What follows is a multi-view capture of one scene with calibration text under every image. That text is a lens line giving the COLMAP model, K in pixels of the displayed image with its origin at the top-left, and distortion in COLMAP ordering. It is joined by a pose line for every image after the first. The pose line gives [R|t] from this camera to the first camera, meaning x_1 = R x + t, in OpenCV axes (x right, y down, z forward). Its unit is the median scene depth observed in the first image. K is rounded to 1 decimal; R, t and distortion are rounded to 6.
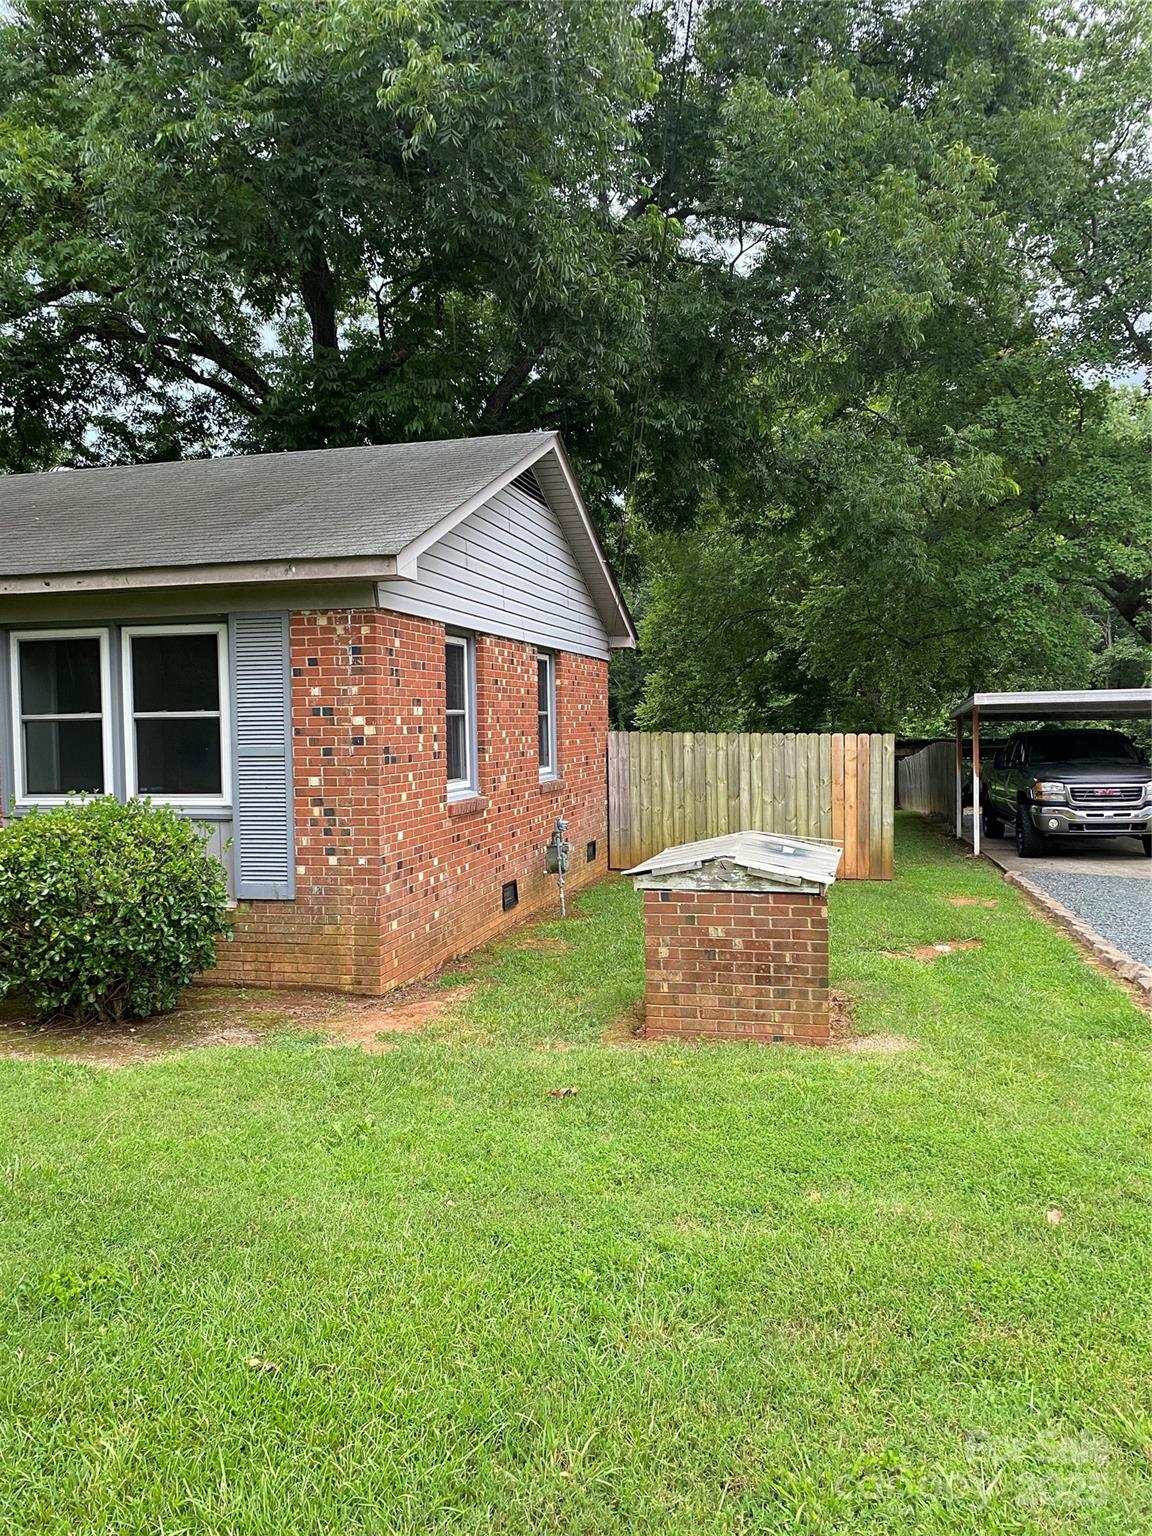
lens RADIAL K [[1183.1, 0, 576.0], [0, 1183.1, 768.0], [0, 0, 1]] dist [0.008497, 0.005230]
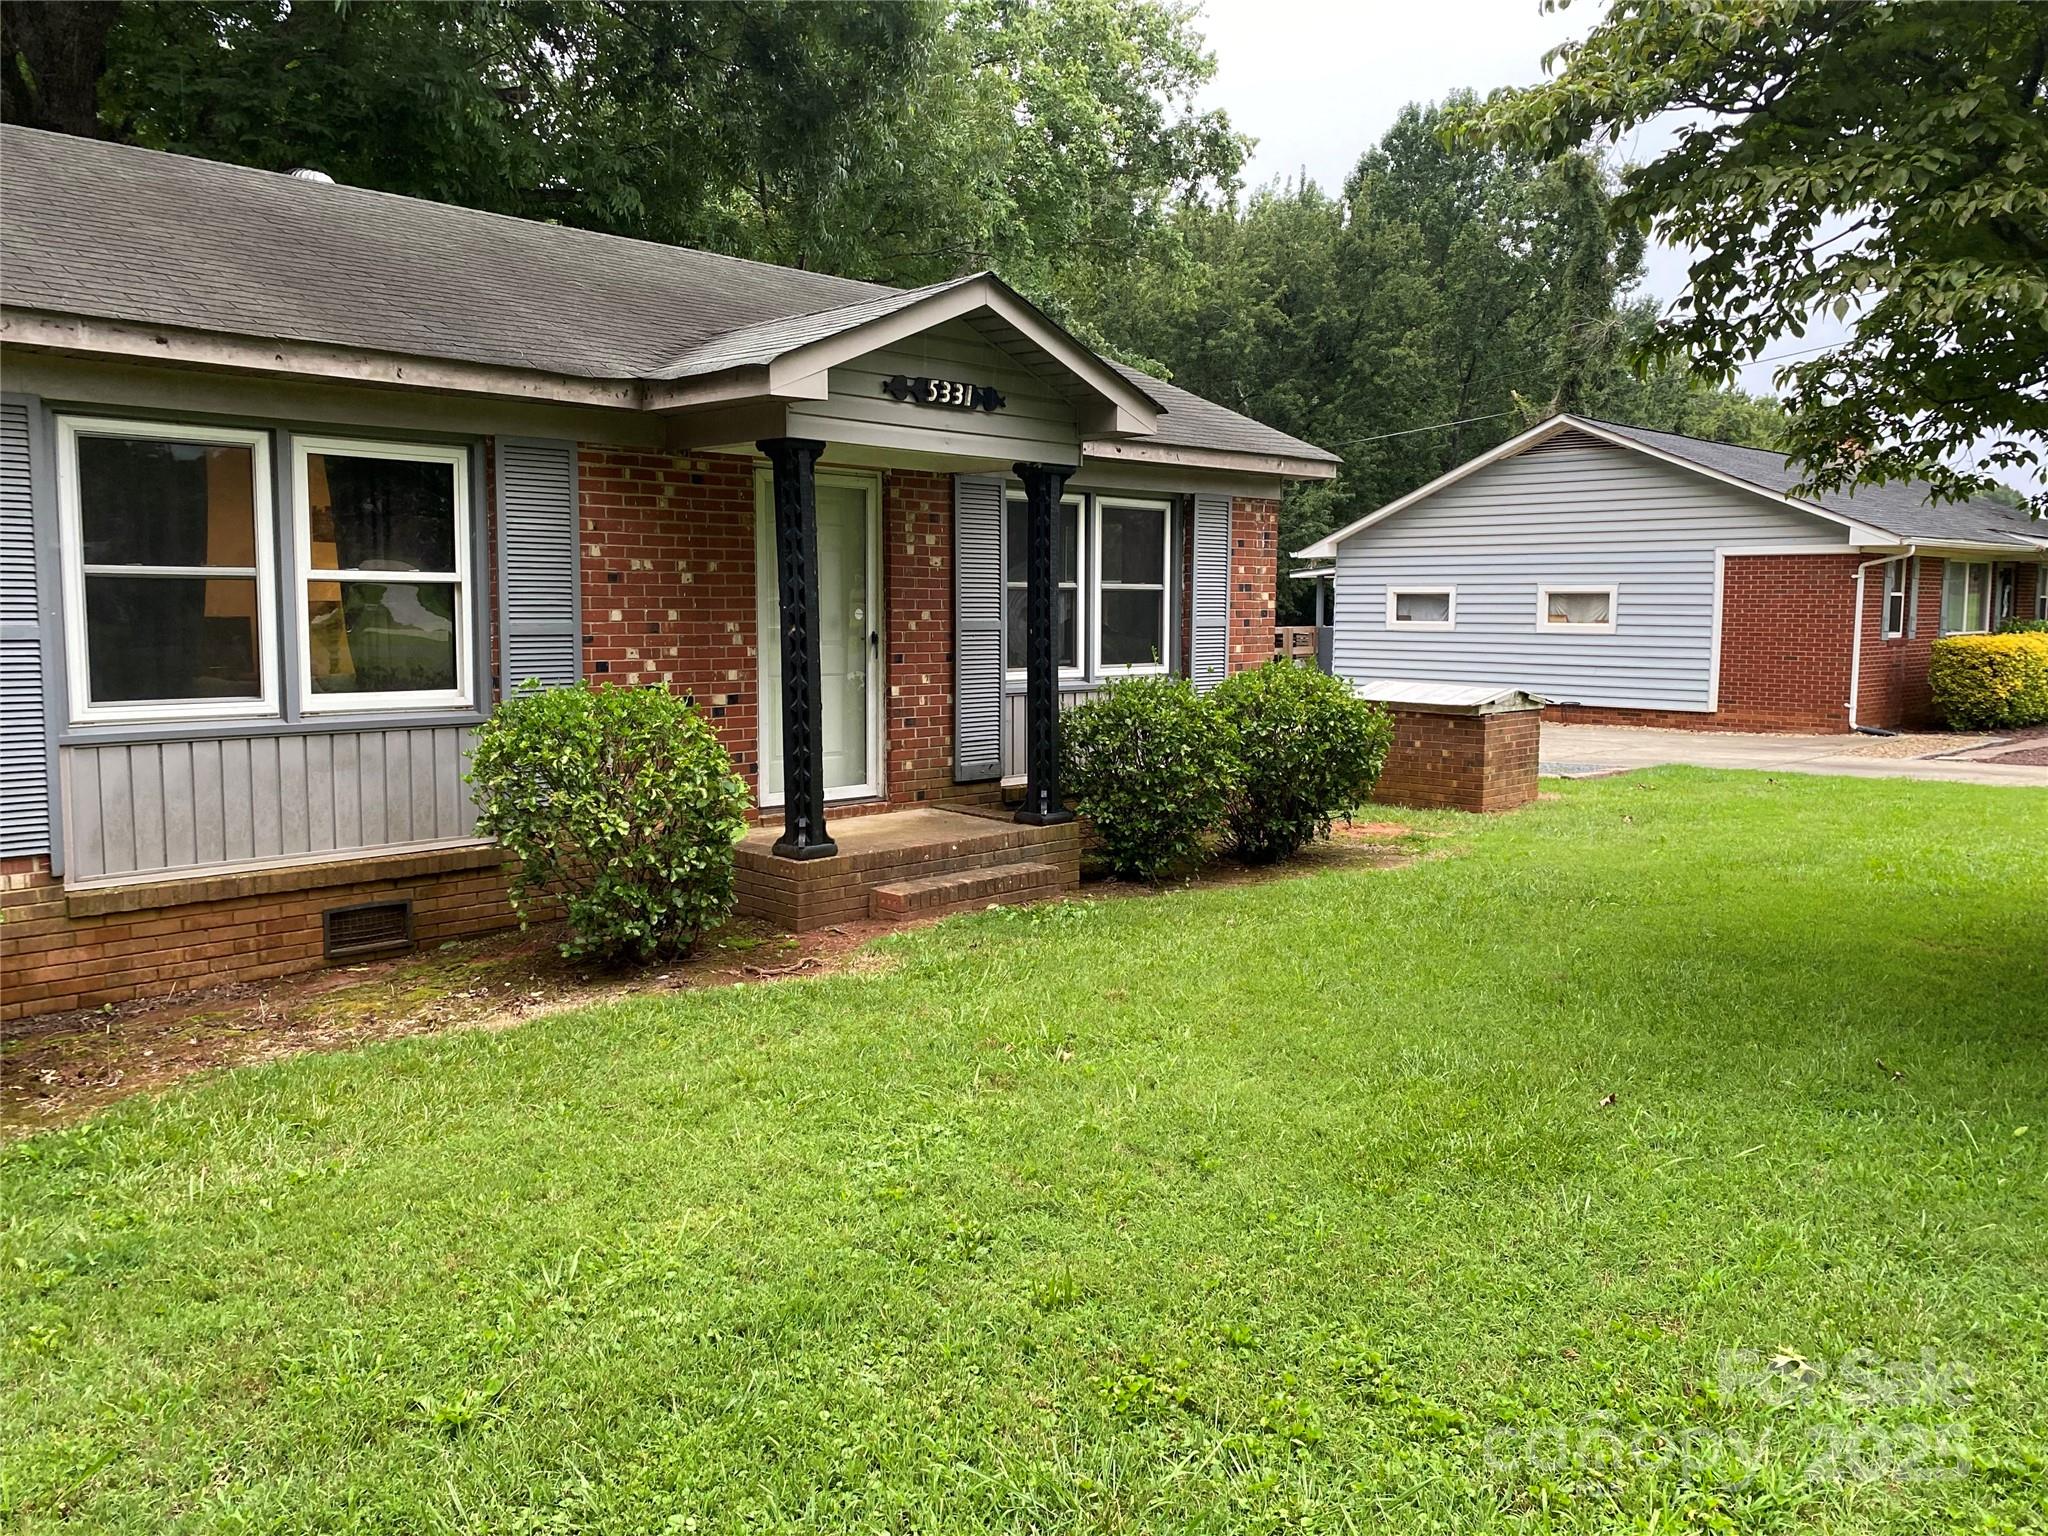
lens RADIAL K [[1577.5, 0, 1024.0], [0, 1577.5, 768.0], [0, 0, 1]] dist [0.008497, 0.005230]
pose [[0.517863, -0.070810, 0.852528, -0.941373], [0.018536, 0.997263, 0.071572, 0.007652], [-0.855263, -0.021262, 0.517758, 0.222280]]
